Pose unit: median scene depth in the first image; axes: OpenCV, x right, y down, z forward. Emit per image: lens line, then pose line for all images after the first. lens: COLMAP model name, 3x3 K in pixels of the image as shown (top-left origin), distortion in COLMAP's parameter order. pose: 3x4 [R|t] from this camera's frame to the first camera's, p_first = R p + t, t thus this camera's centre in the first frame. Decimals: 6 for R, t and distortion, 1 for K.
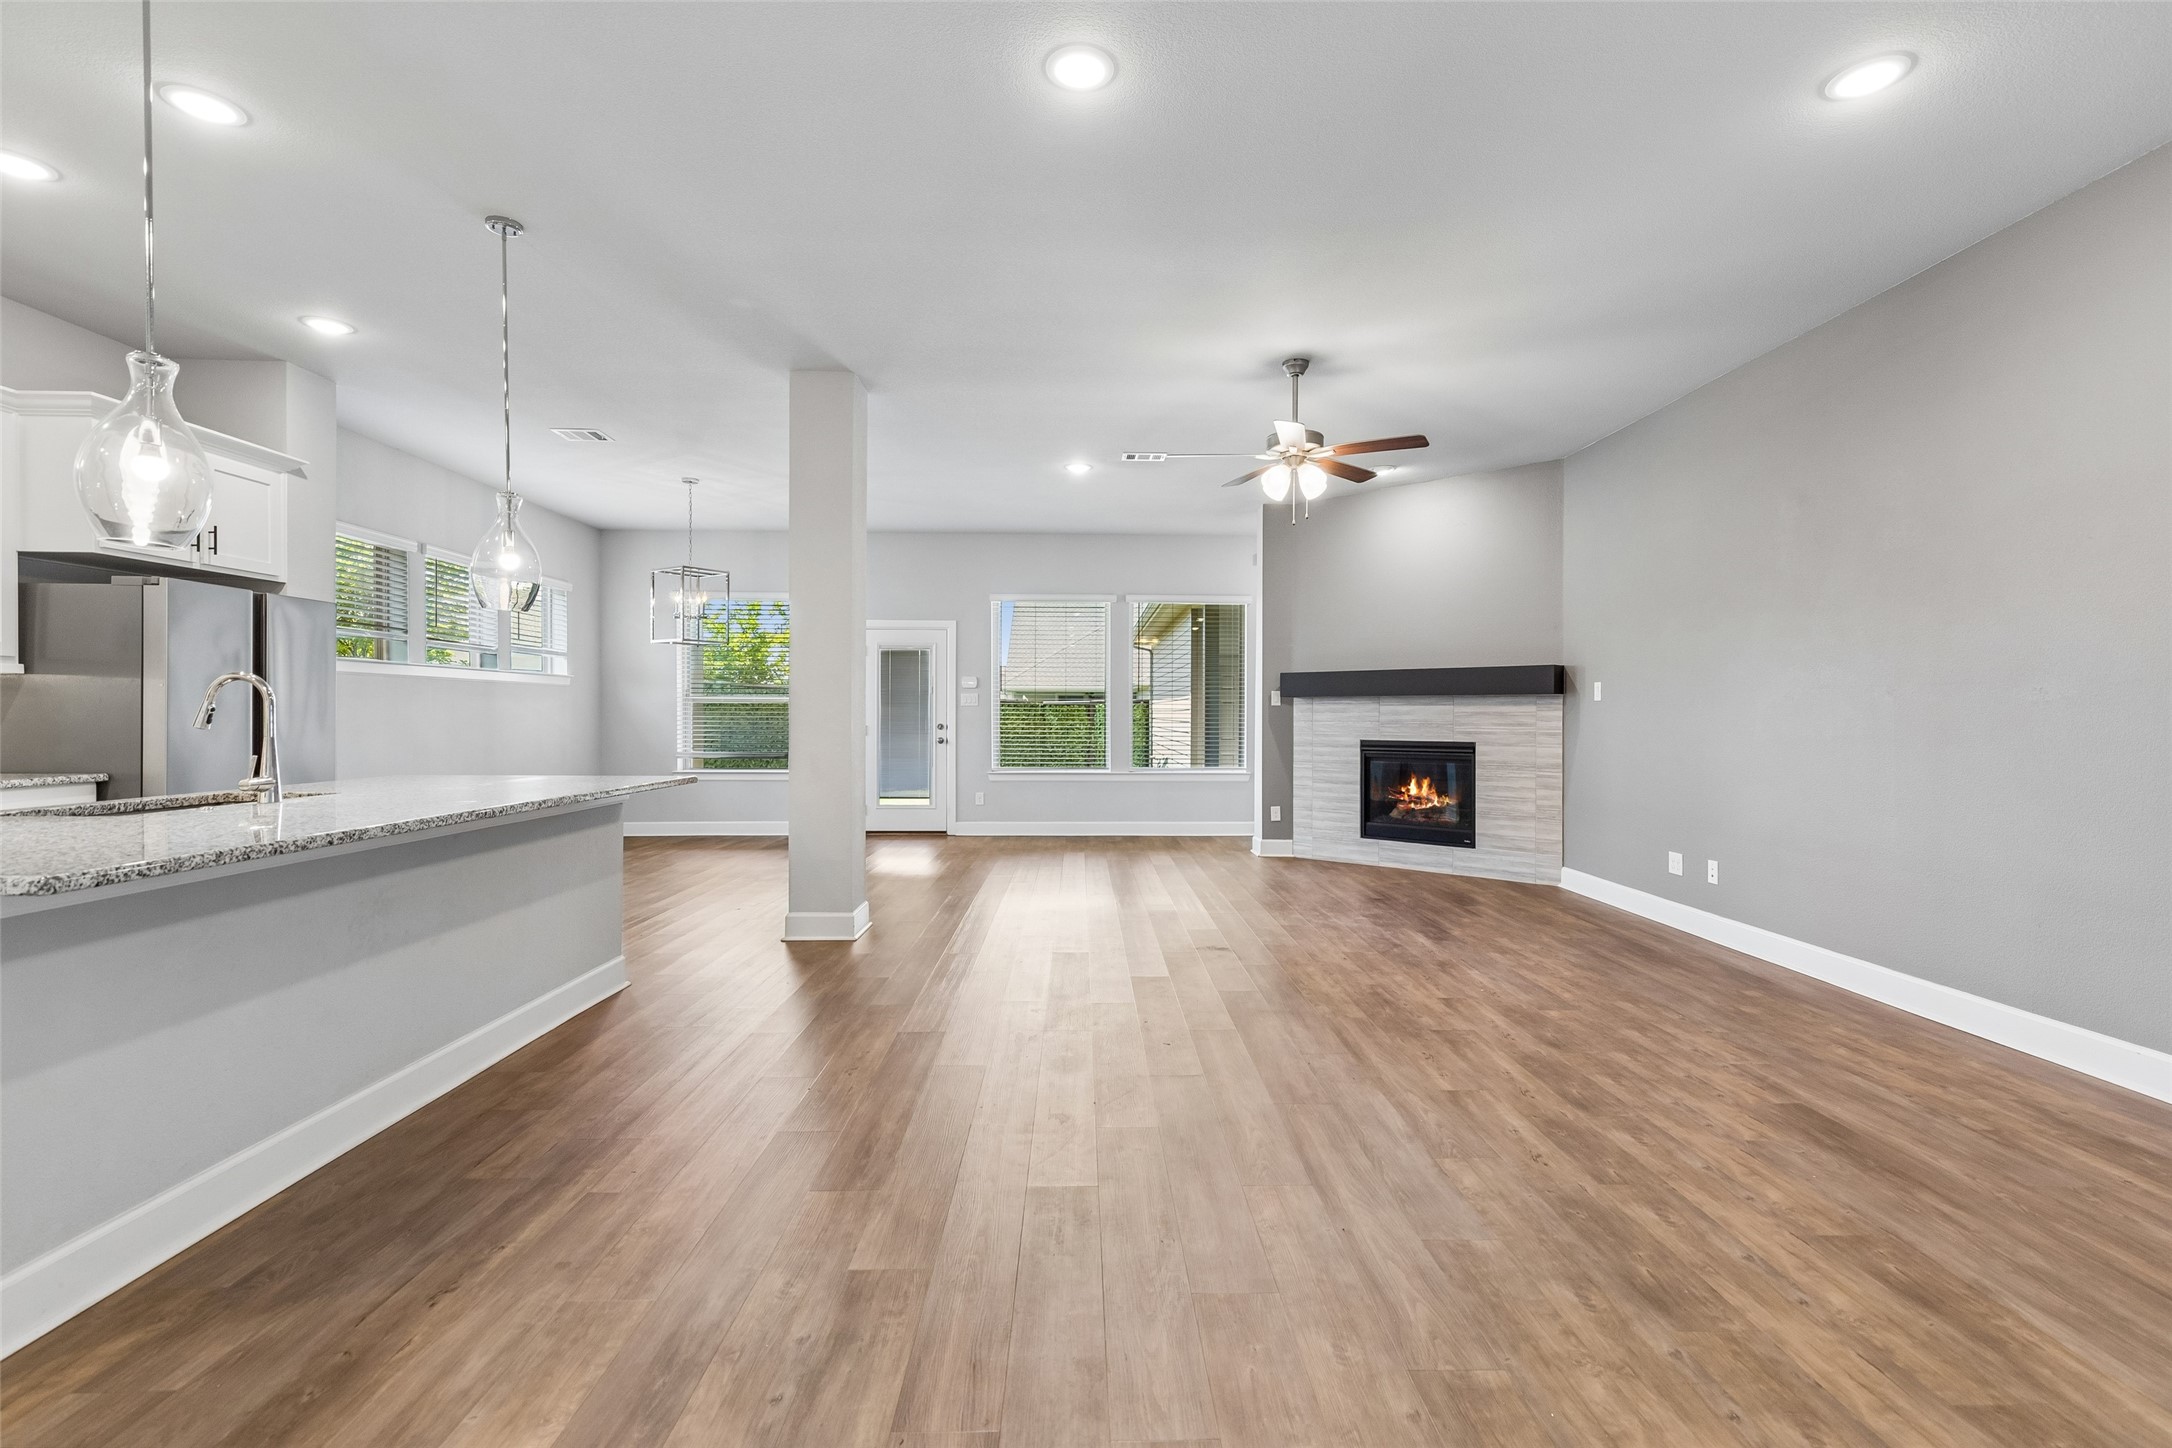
lens RADIAL K [[987.6, 0, 1112.7], [0, 987.6, 704.4], [0, 0, 1]] dist [-0.000408, -0.001303]
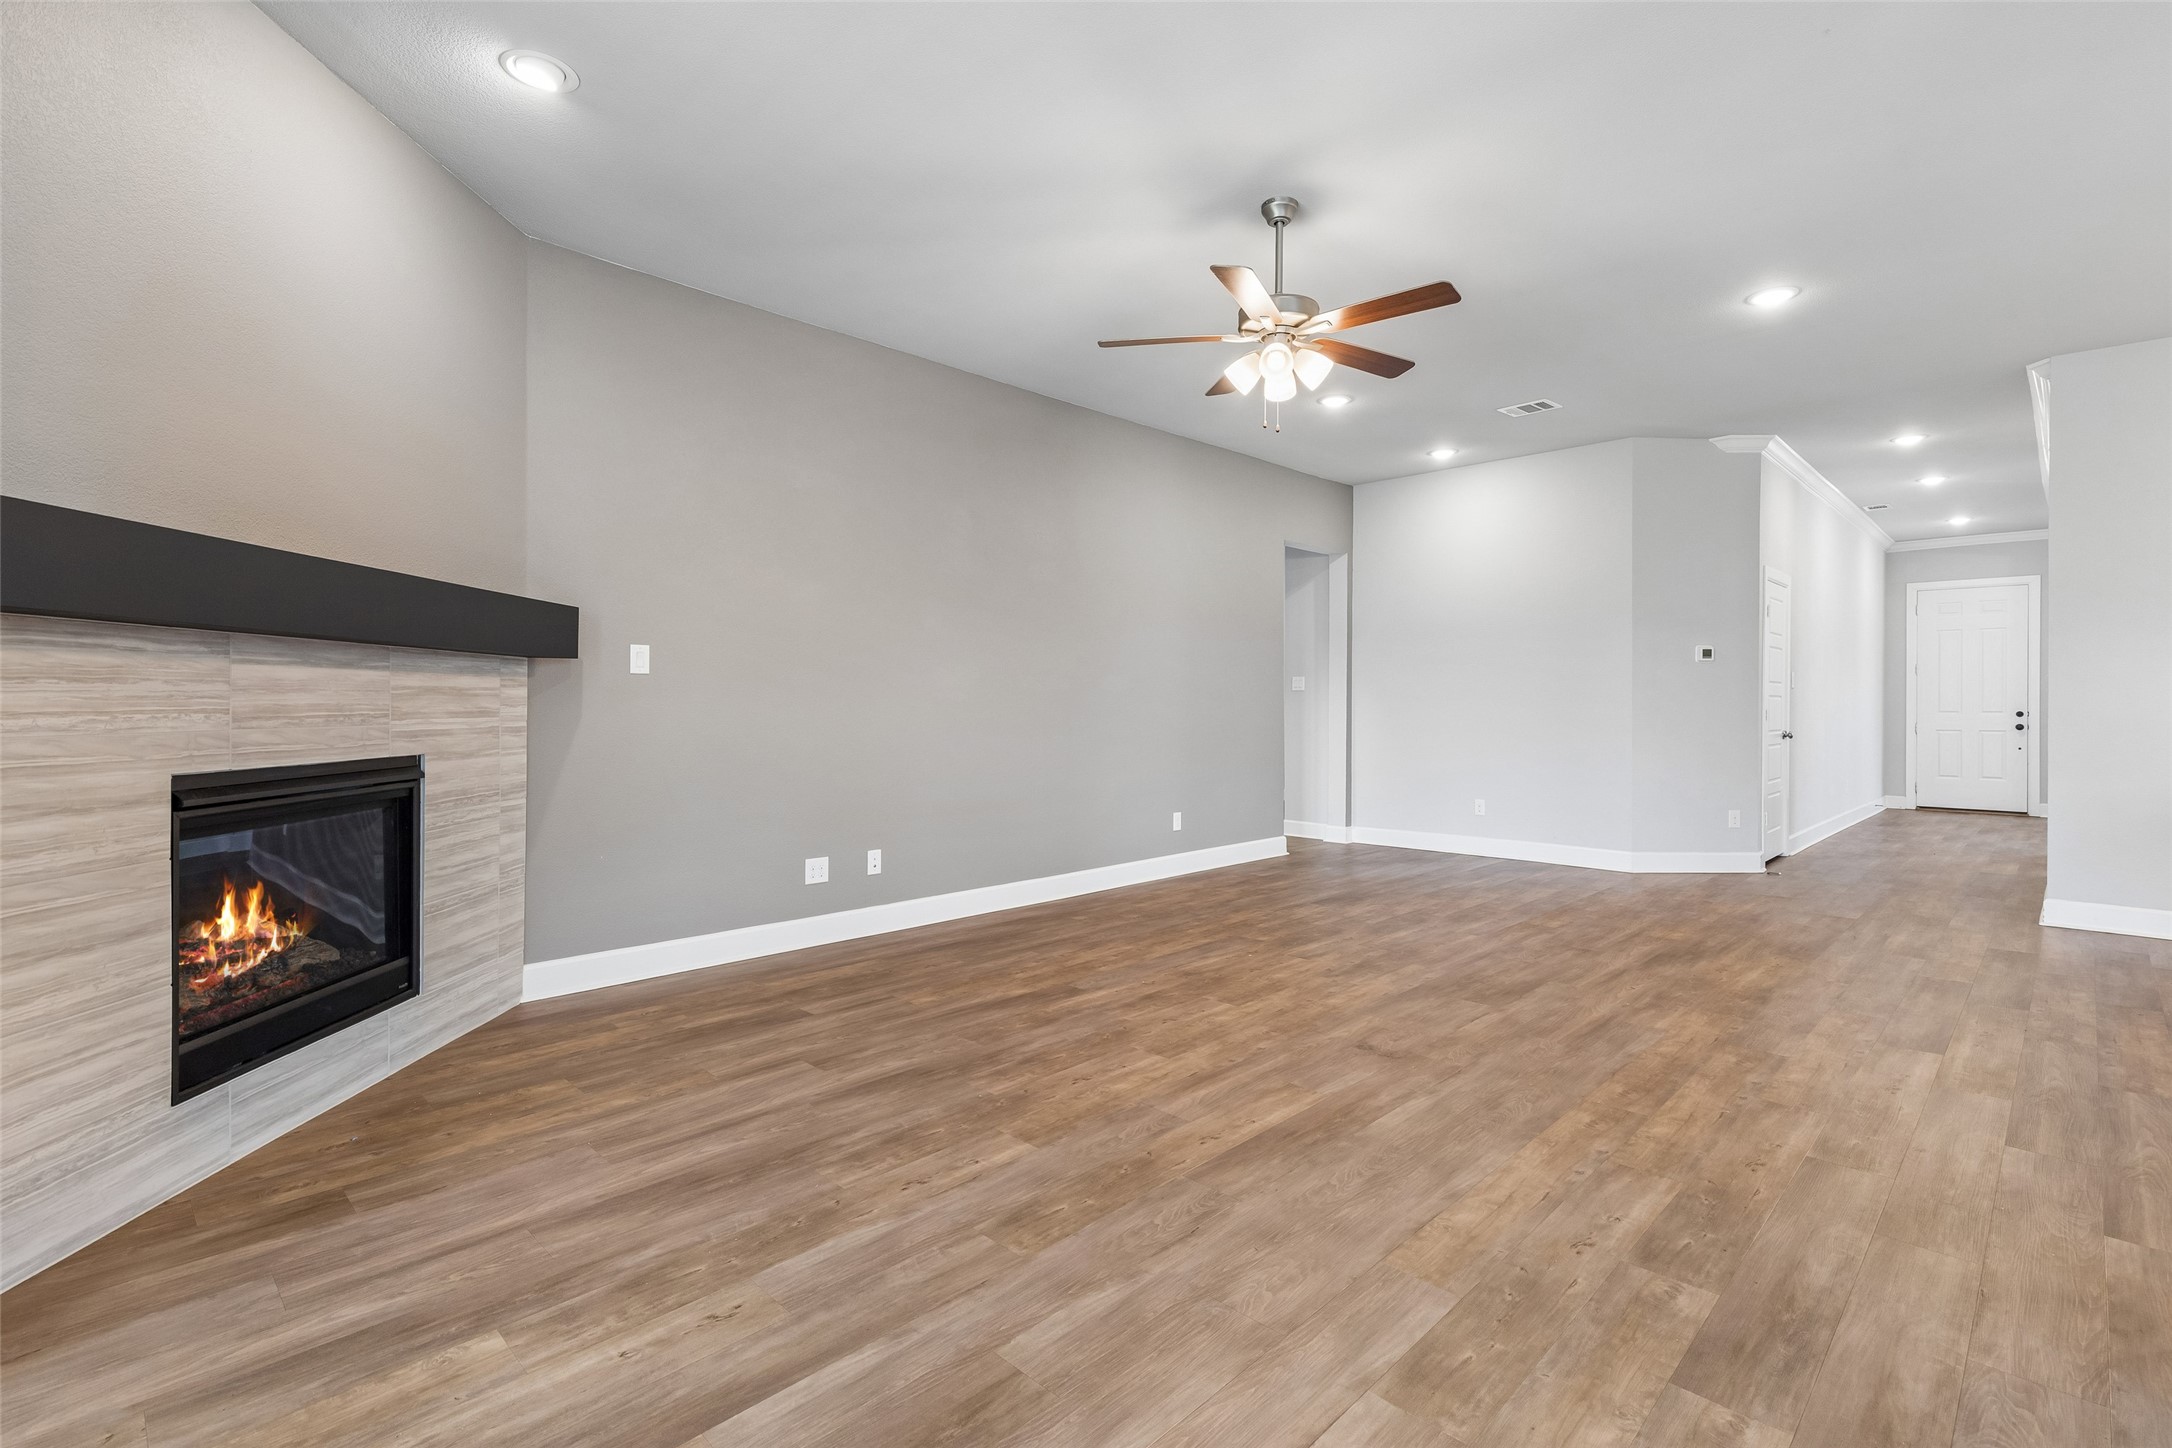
lens RADIAL K [[987.6, 0, 1112.7], [0, 987.6, 704.4], [0, 0, 1]] dist [-0.000408, -0.001303]
pose [[-0.698052, -0.003848, 0.716037, -0.171055], [-0.009840, 0.999943, -0.004220, 0.014743], [-0.715980, -0.009992, -0.698050, 1.107923]]
